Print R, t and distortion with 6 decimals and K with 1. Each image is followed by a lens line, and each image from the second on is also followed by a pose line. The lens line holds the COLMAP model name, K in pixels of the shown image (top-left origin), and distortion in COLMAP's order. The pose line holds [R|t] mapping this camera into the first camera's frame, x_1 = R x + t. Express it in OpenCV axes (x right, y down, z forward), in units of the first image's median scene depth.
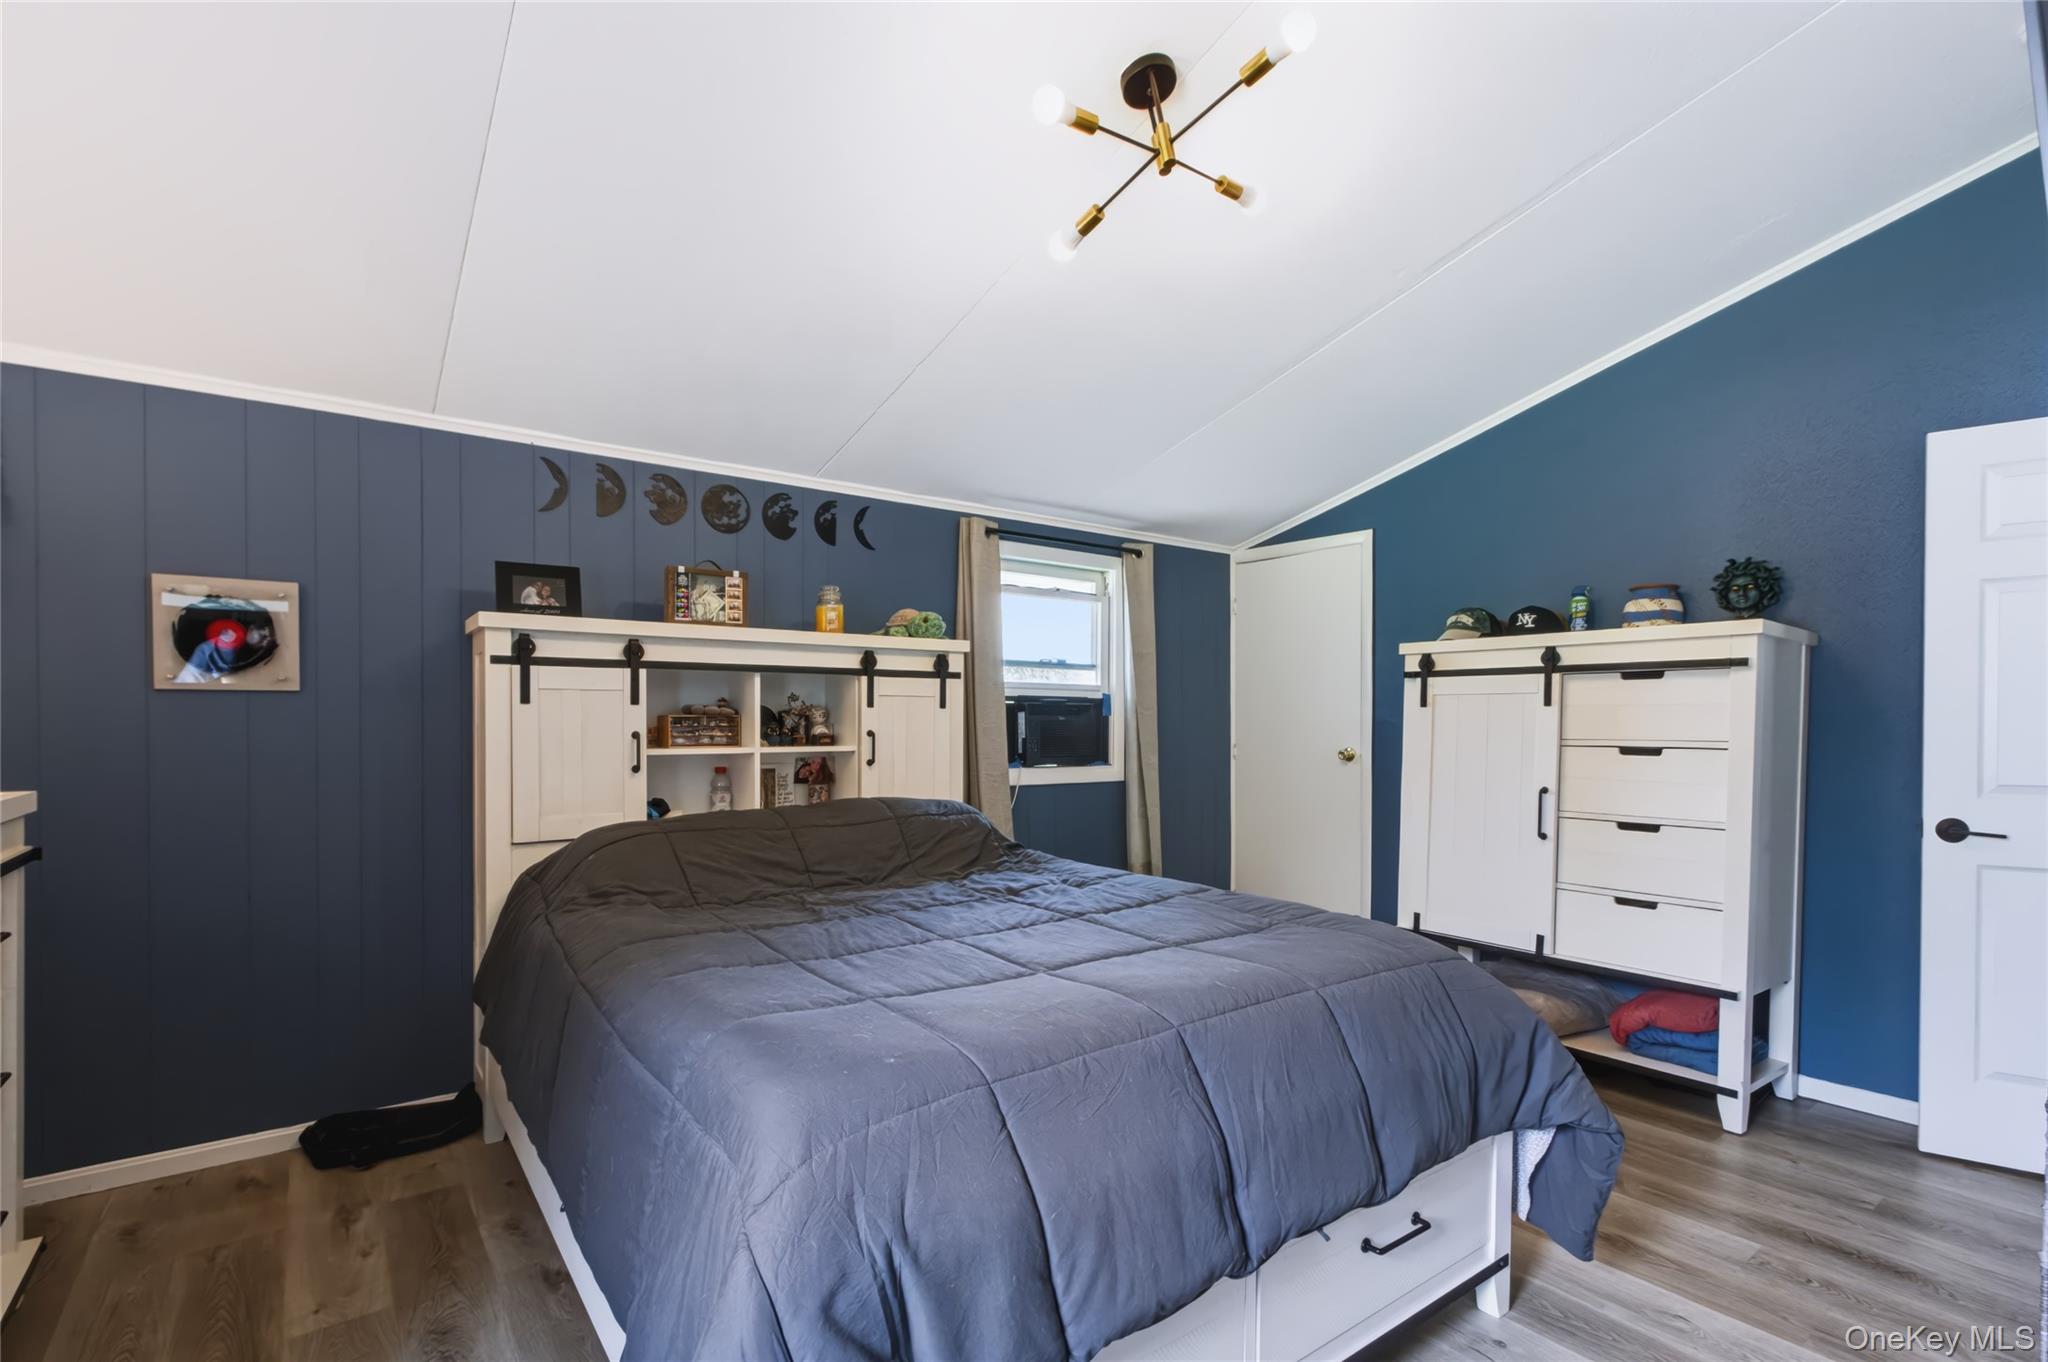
lens RADIAL K [[963.4, 0, 1029.1], [0, 963.4, 708.8], [0, 0, 1]] dist [0.001022, 0.000202]
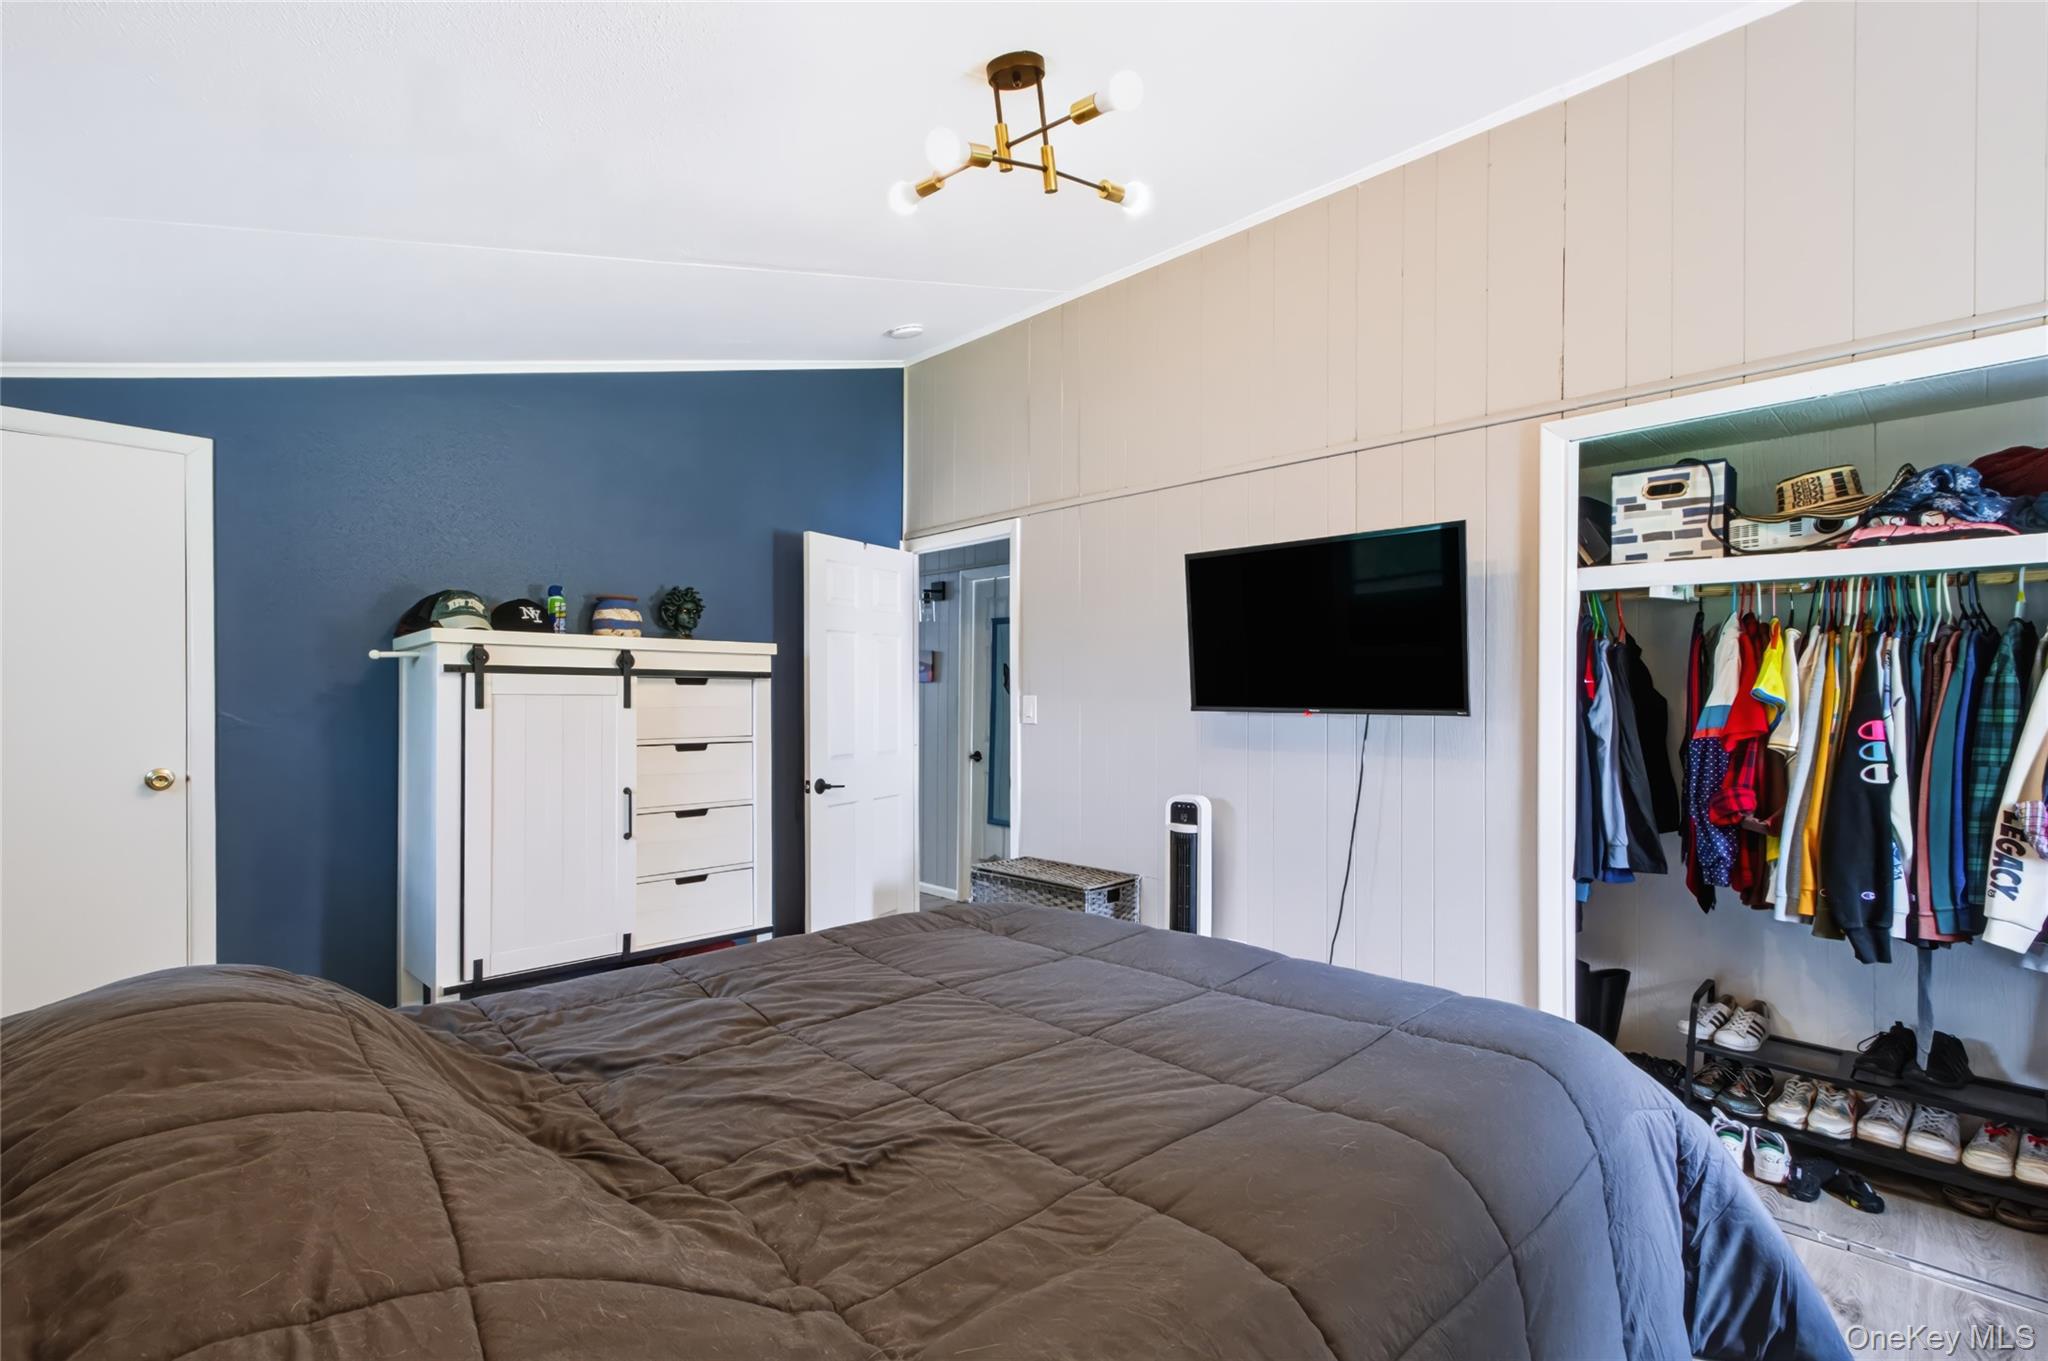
lens RADIAL K [[963.4, 0, 1029.1], [0, 963.4, 708.3], [0, 0, 1]] dist [0.001022, 0.000202]
pose [[-0.133785, -0.011328, 0.990946, -0.549027], [-0.009954, 0.999900, 0.010087, -0.017845], [-0.990960, -0.008514, -0.133884, 0.742577]]
